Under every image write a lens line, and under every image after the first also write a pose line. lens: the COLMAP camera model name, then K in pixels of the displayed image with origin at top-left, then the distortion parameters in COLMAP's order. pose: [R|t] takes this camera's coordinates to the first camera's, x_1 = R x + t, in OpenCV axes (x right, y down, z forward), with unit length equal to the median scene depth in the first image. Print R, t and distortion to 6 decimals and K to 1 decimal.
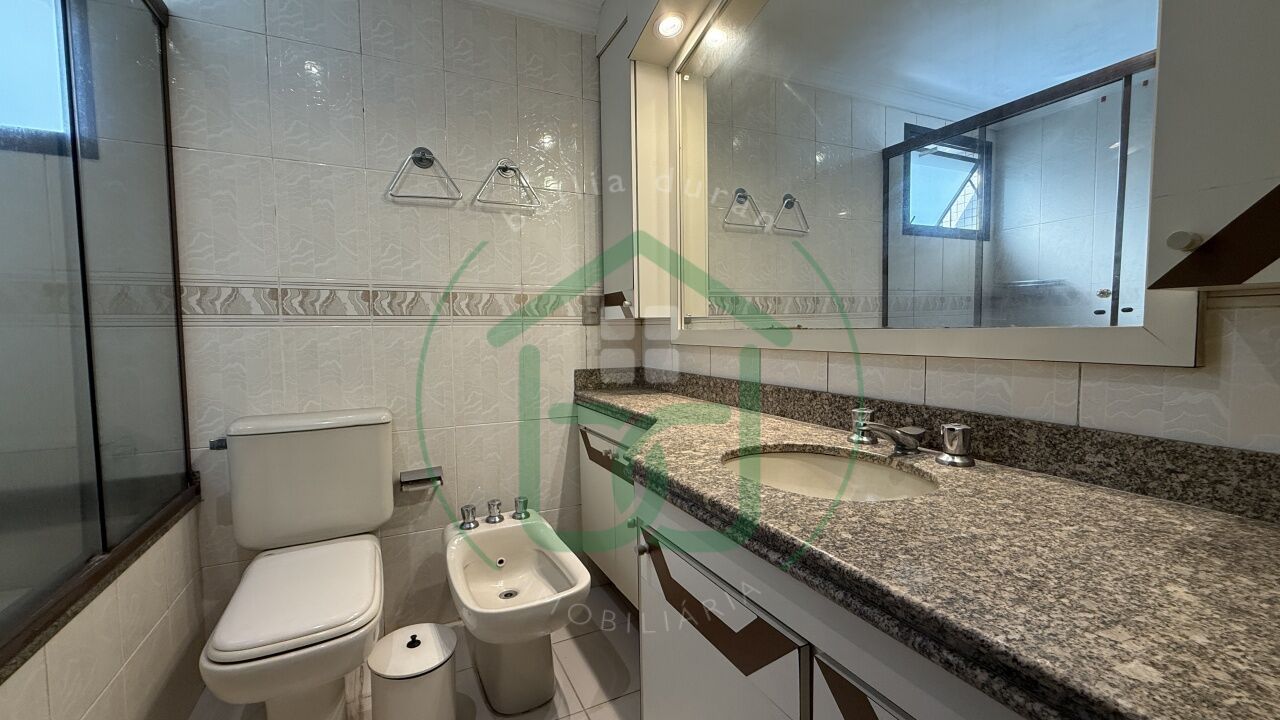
lens RADIAL K [[513.2, 0, 639.1], [0, 513.2, 361.4], [0, 0, 1]] dist [-0.002102, -0.000332]
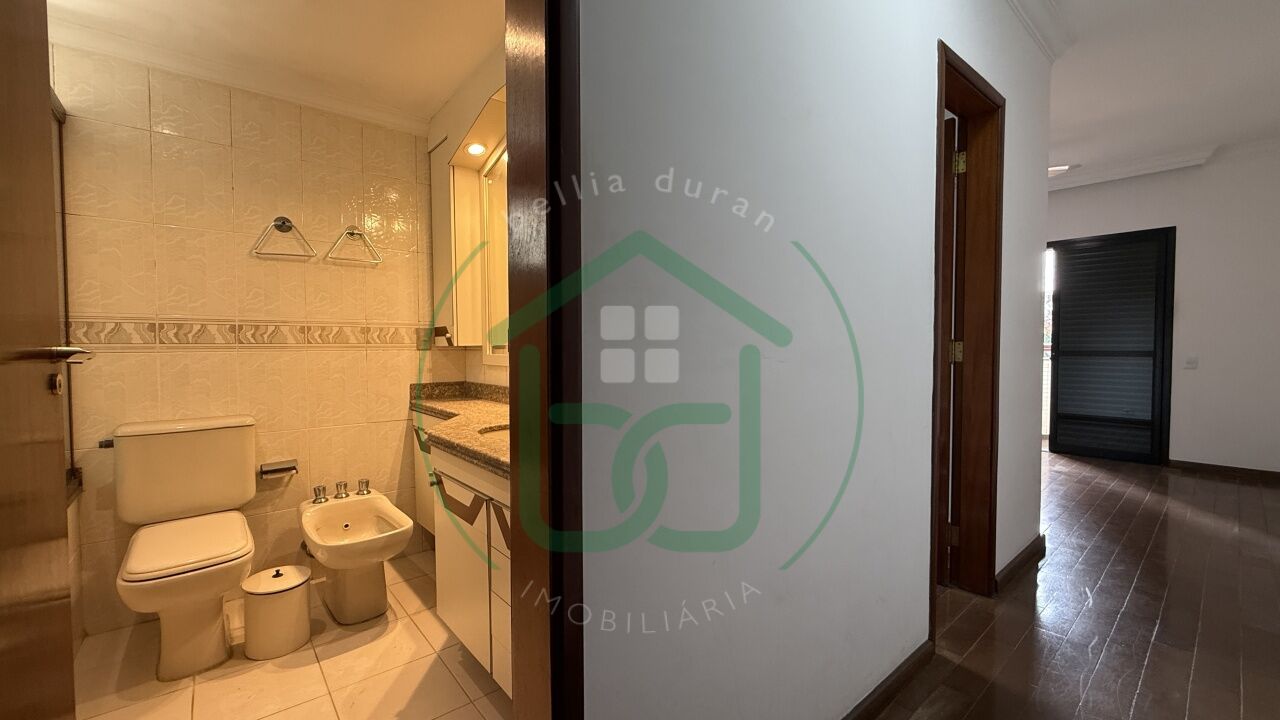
lens RADIAL K [[513.2, 0, 641.1], [0, 513.2, 361.1], [0, 0, 1]] dist [-0.002102, -0.000332]
pose [[0.969937, -0.003223, 0.243334, 0.155998], [0.011064, 0.999462, -0.030862, 0.005658], [-0.243104, 0.032626, 0.969451, -0.512436]]
